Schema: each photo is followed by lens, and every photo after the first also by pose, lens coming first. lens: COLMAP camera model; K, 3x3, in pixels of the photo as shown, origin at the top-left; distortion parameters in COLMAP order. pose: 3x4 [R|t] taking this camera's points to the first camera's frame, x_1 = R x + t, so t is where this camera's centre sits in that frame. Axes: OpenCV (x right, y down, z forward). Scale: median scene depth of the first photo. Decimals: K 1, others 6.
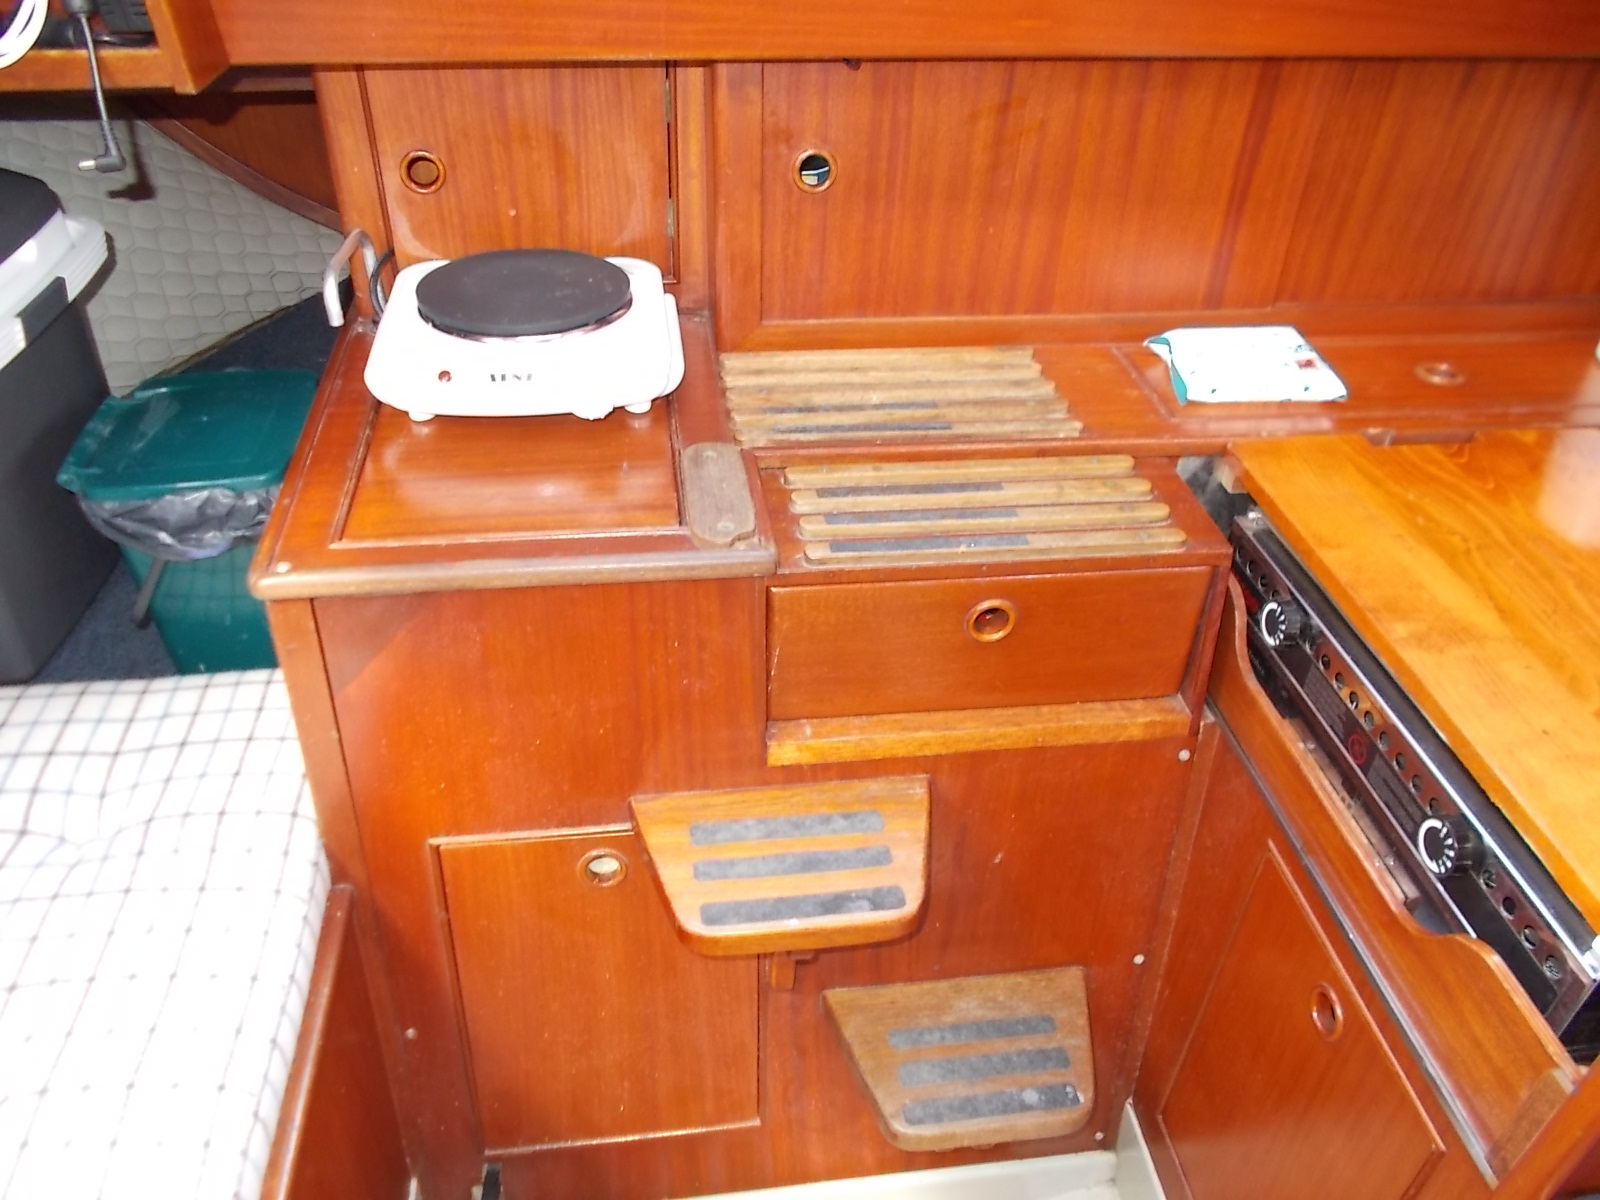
lens RADIAL K [[1225.4, 0, 780.9], [0, 1225.4, 619.9], [0, 0, 1]] dist [0.010166, -0.014030]
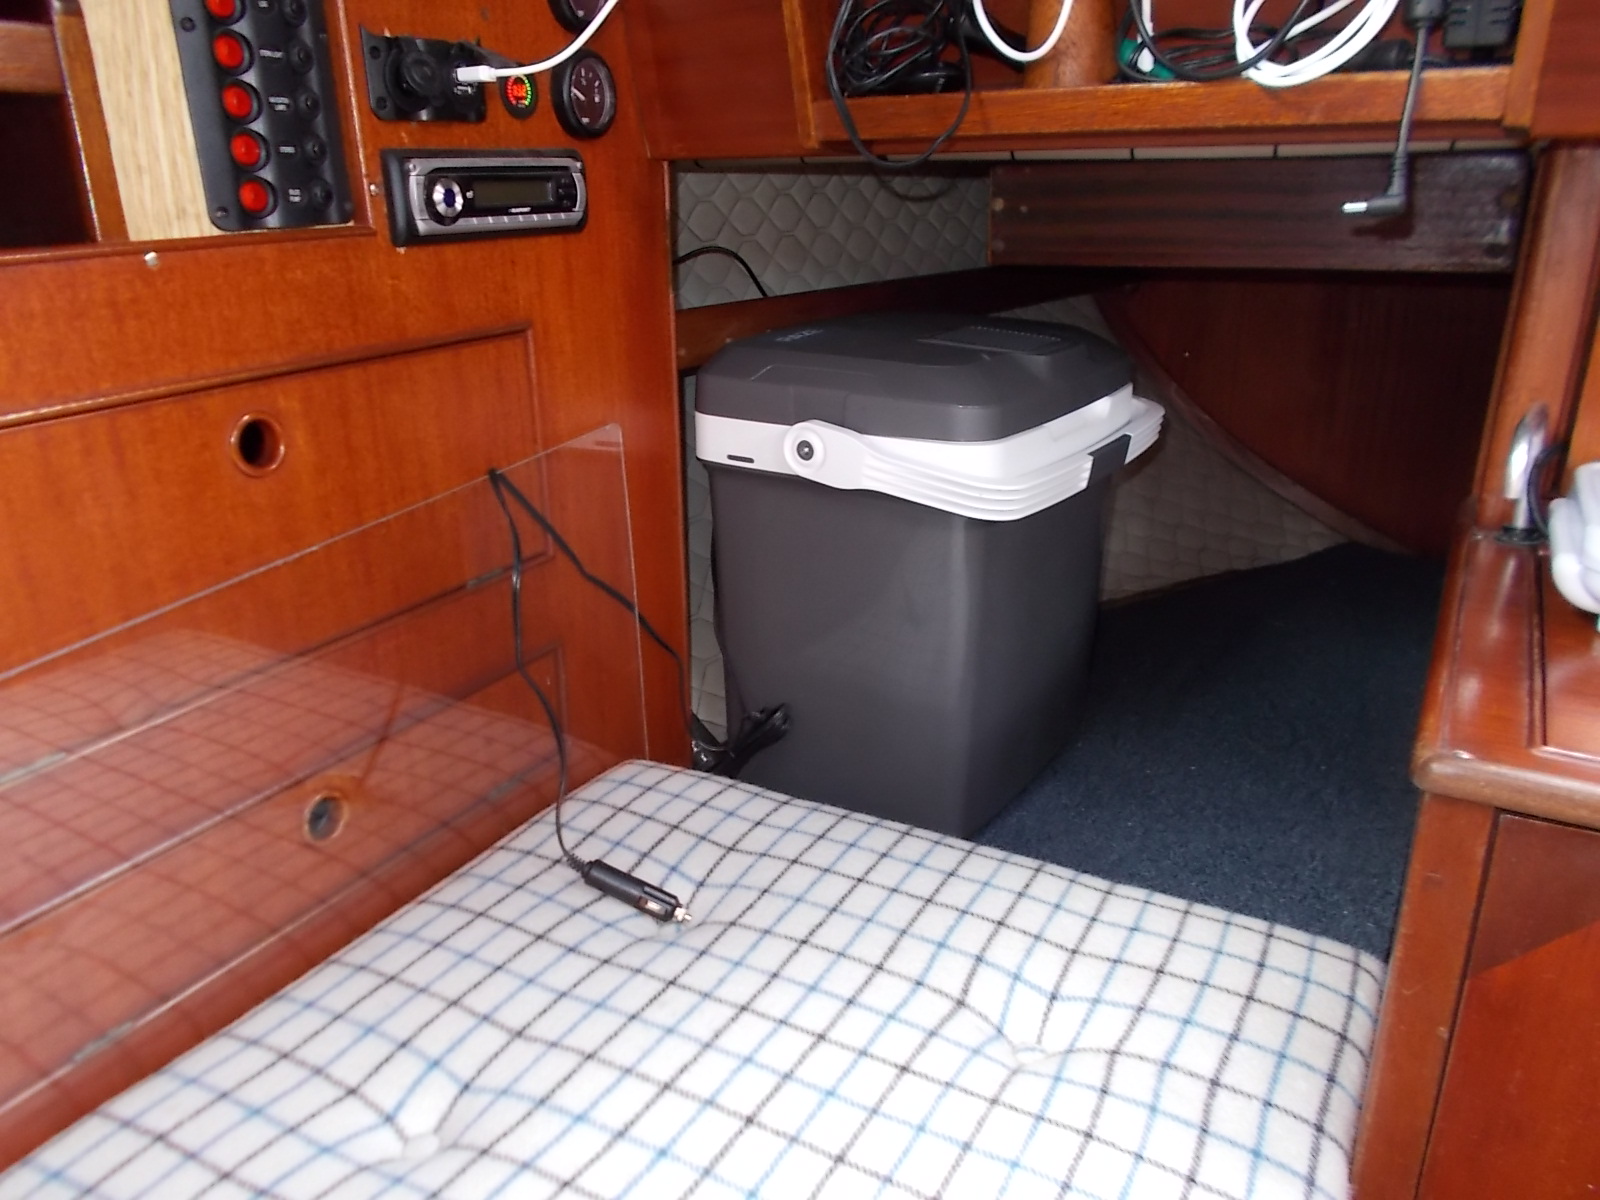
lens RADIAL K [[1225.4, 0, 762.6], [0, 1225.4, 593.3], [0, 0, 1]] dist [0.010166, -0.014030]
pose [[0.789553, 0.174251, -0.588424, -0.274880], [-0.344076, 0.919652, -0.189346, 0.113664], [0.508152, 0.351961, 0.786070, 0.201994]]
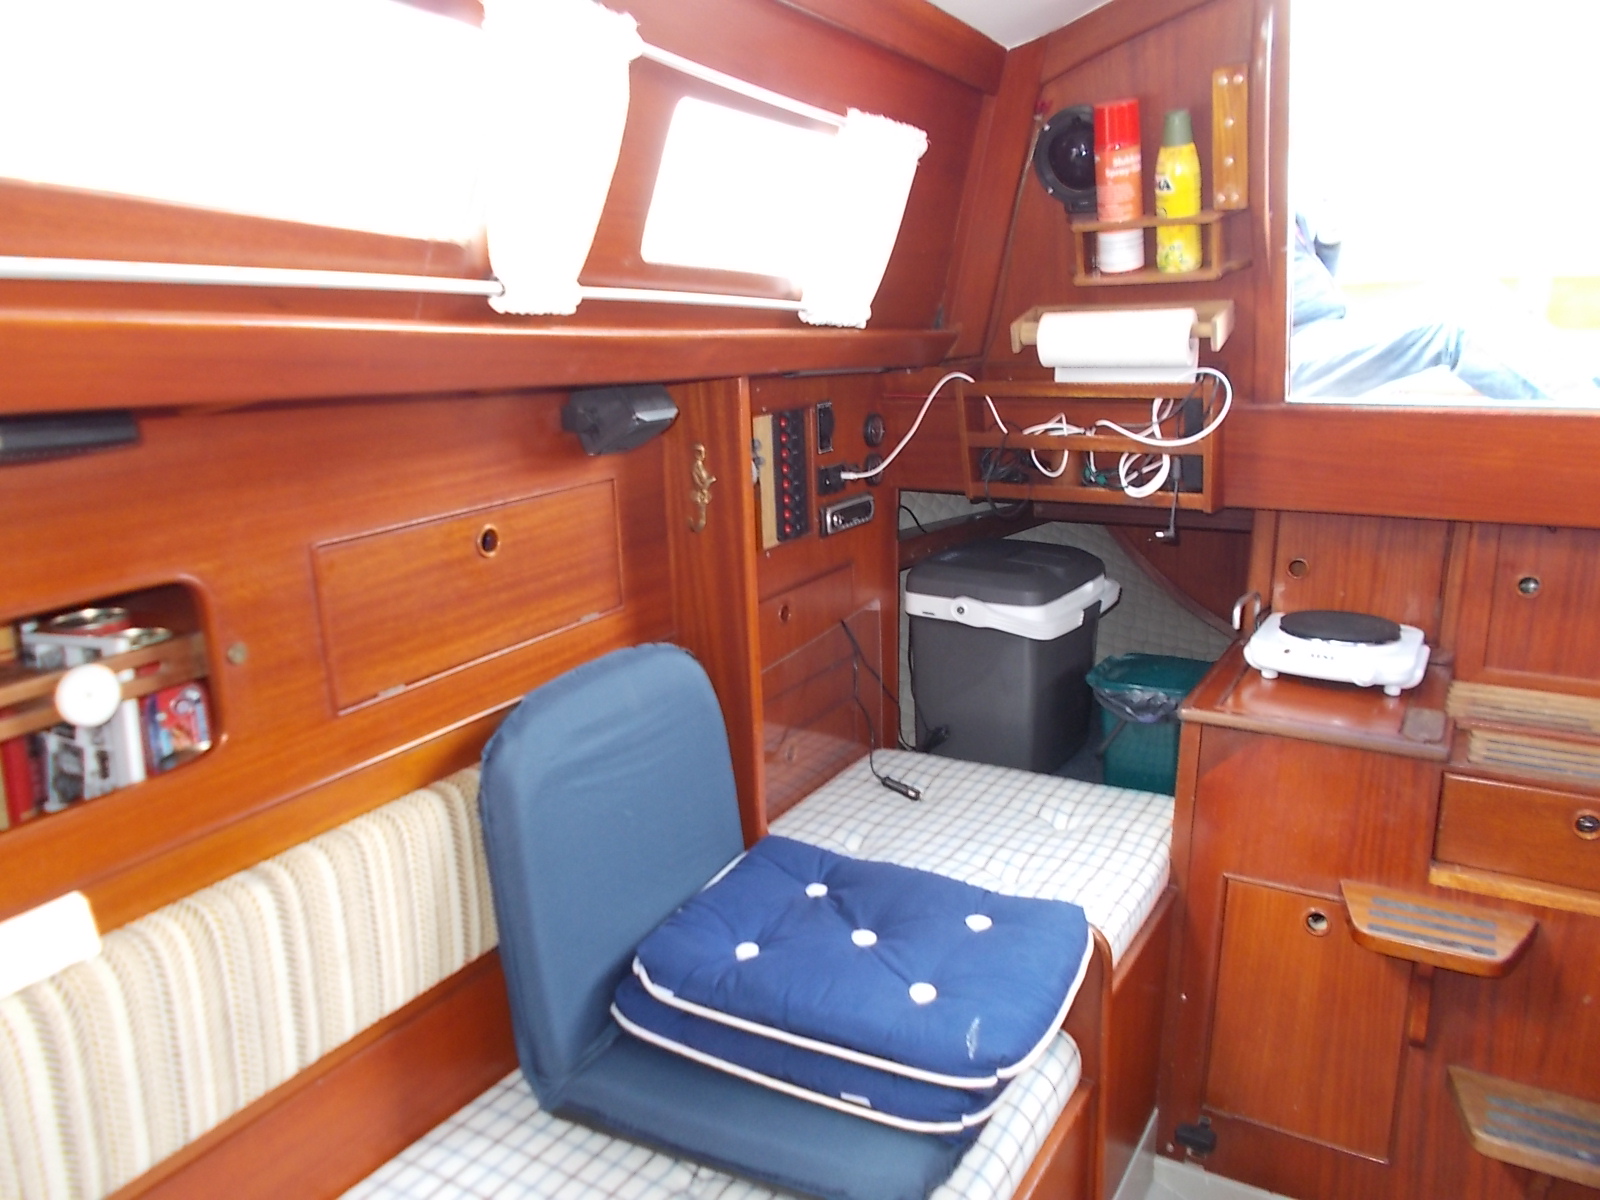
lens RADIAL K [[1225.4, 0, 790.2], [0, 1225.4, 614.0], [0, 0, 1]] dist [0.010166, -0.014030]
pose [[0.792800, 0.115431, -0.598451, 0.260586], [-0.335987, 0.902002, -0.271119, 0.534078], [0.508508, 0.416015, 0.753891, -0.904357]]
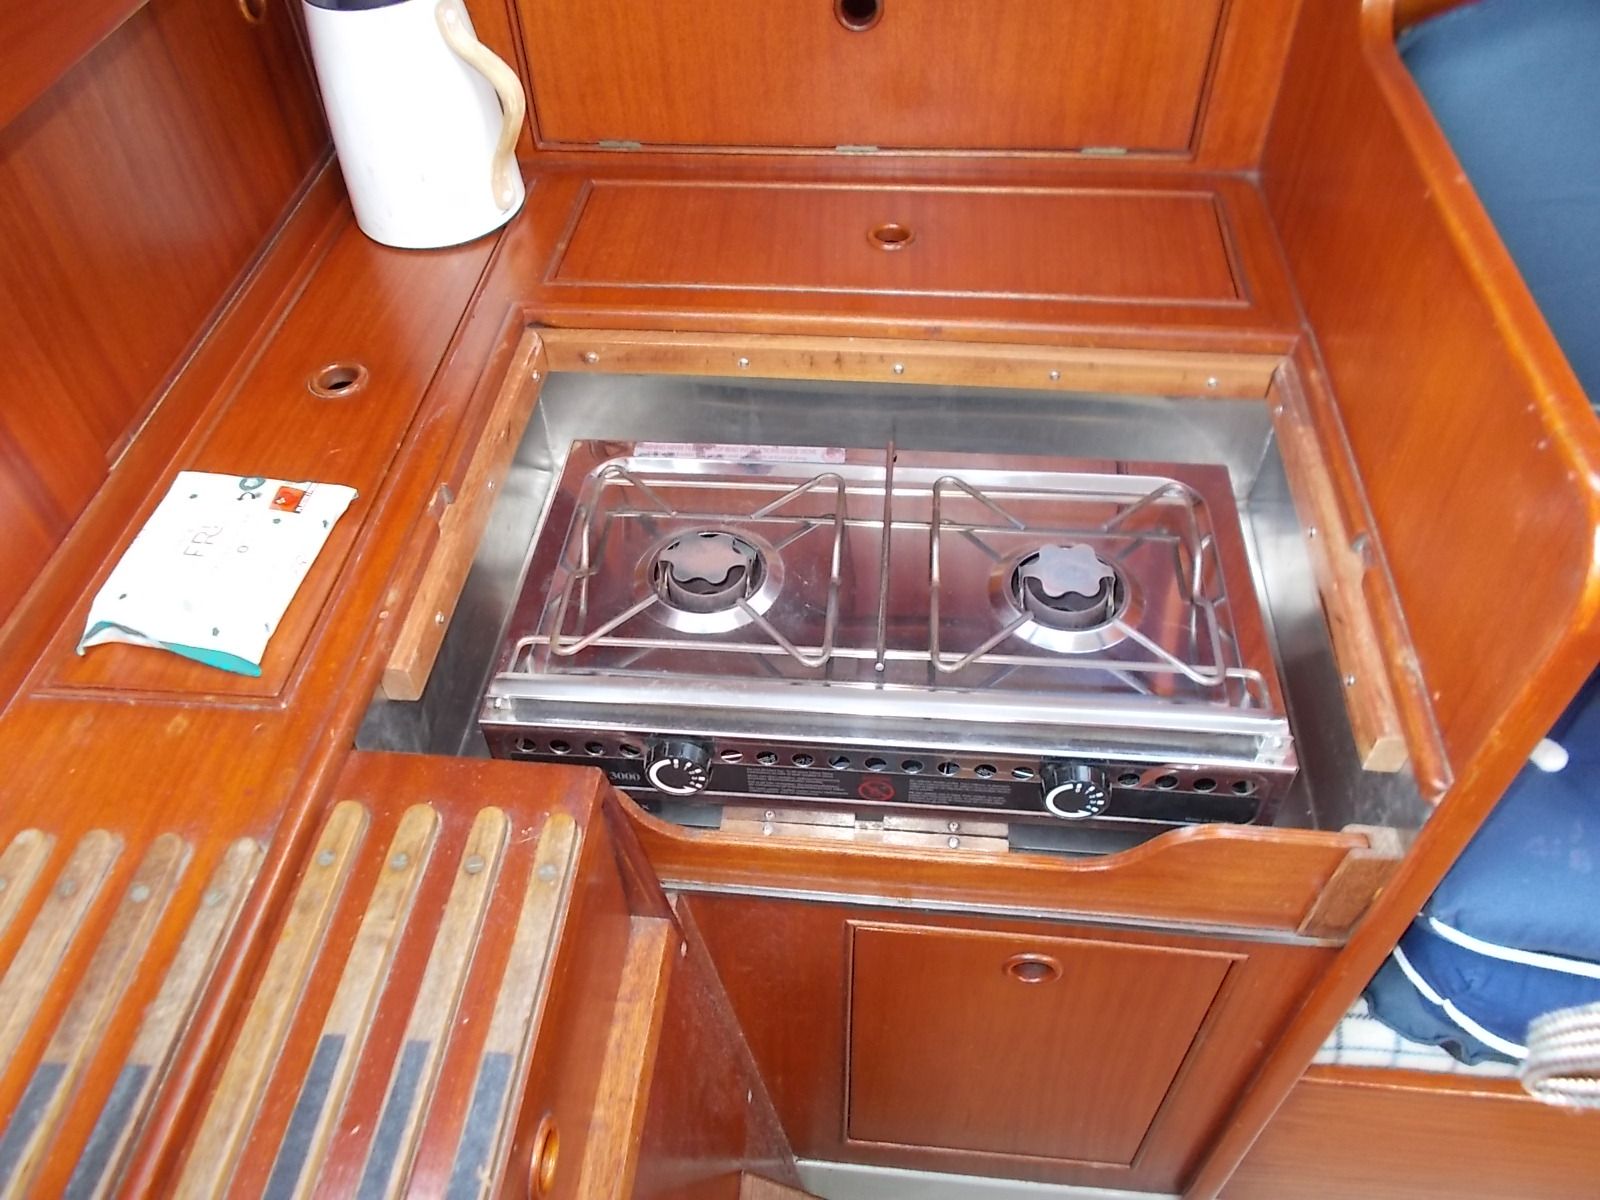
lens RADIAL K [[1225.4, 0, 801.1], [0, 1225.4, 605.9], [0, 0, 1]] dist [0.010166, -0.014030]
pose [[0.223250, -0.735560, 0.639617, 0.012846], [0.624391, 0.611798, 0.485632, -0.356083], [-0.748529, 0.290954, 0.595861, 0.434005]]
